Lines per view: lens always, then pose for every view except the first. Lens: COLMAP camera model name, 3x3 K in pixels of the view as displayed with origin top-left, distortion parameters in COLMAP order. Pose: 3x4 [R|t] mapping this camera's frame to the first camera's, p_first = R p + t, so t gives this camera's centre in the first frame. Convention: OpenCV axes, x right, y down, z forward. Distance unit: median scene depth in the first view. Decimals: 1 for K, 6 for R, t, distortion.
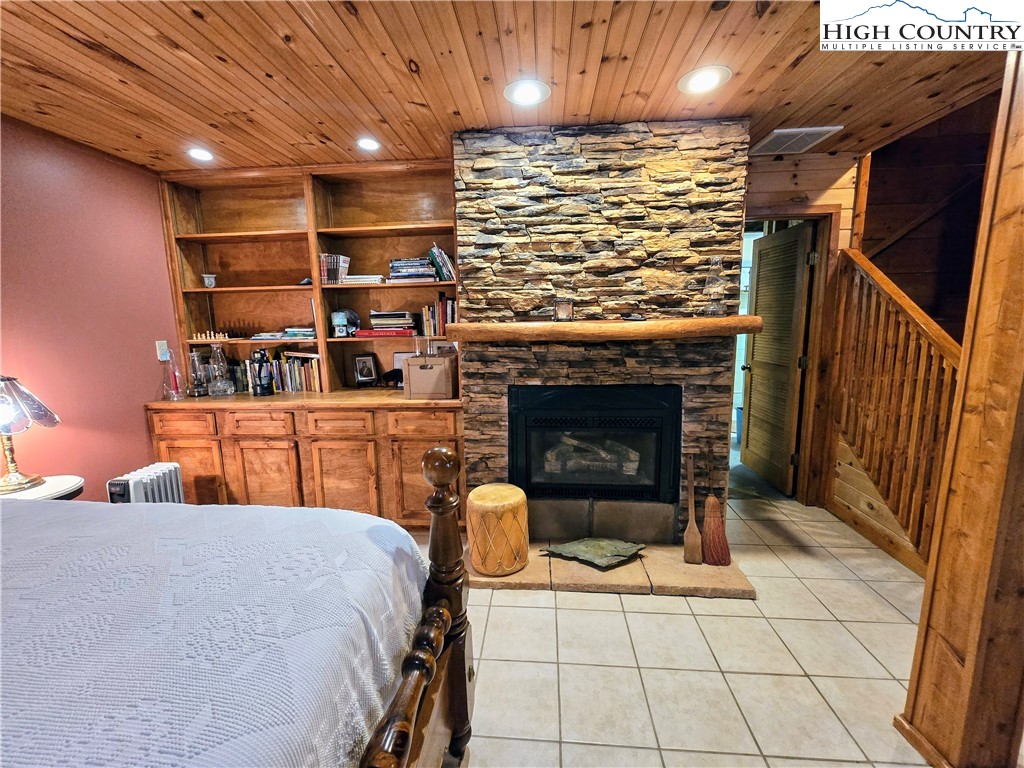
lens RADIAL K [[419.1, 0, 507.0], [0, 419.1, 380.9], [0, 0, 1]] dist [-0.002142, -0.000431]
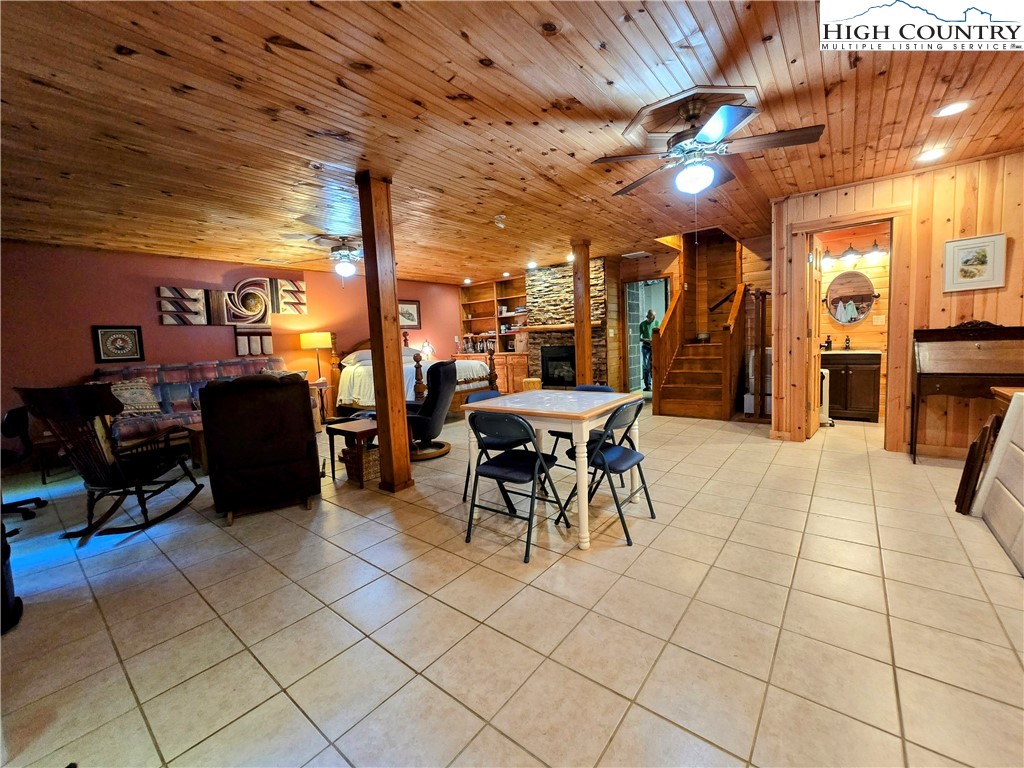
lens RADIAL K [[419.1, 0, 512.6], [0, 419.1, 379.0], [0, 0, 1]] dist [-0.002142, -0.000431]
pose [[0.833926, 0.030804, -0.551016, 1.613220], [-0.053088, 0.998288, -0.024537, 0.353989], [0.549317, 0.049714, 0.834134, -1.755649]]
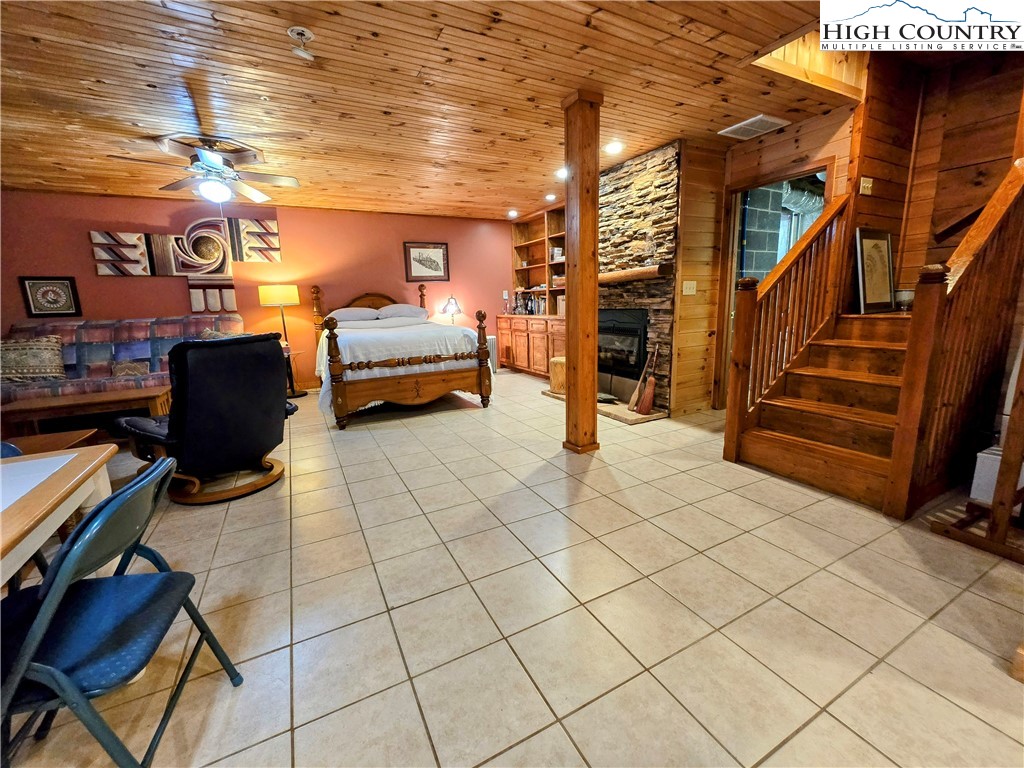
lens RADIAL K [[419.1, 0, 510.7], [0, 419.1, 382.7], [0, 0, 1]] dist [-0.002142, -0.000431]
pose [[0.535398, 0.164707, -0.828385, 1.591562], [-0.108029, 0.986099, 0.126244, 0.151076], [0.837663, 0.021899, 0.545748, -0.375509]]
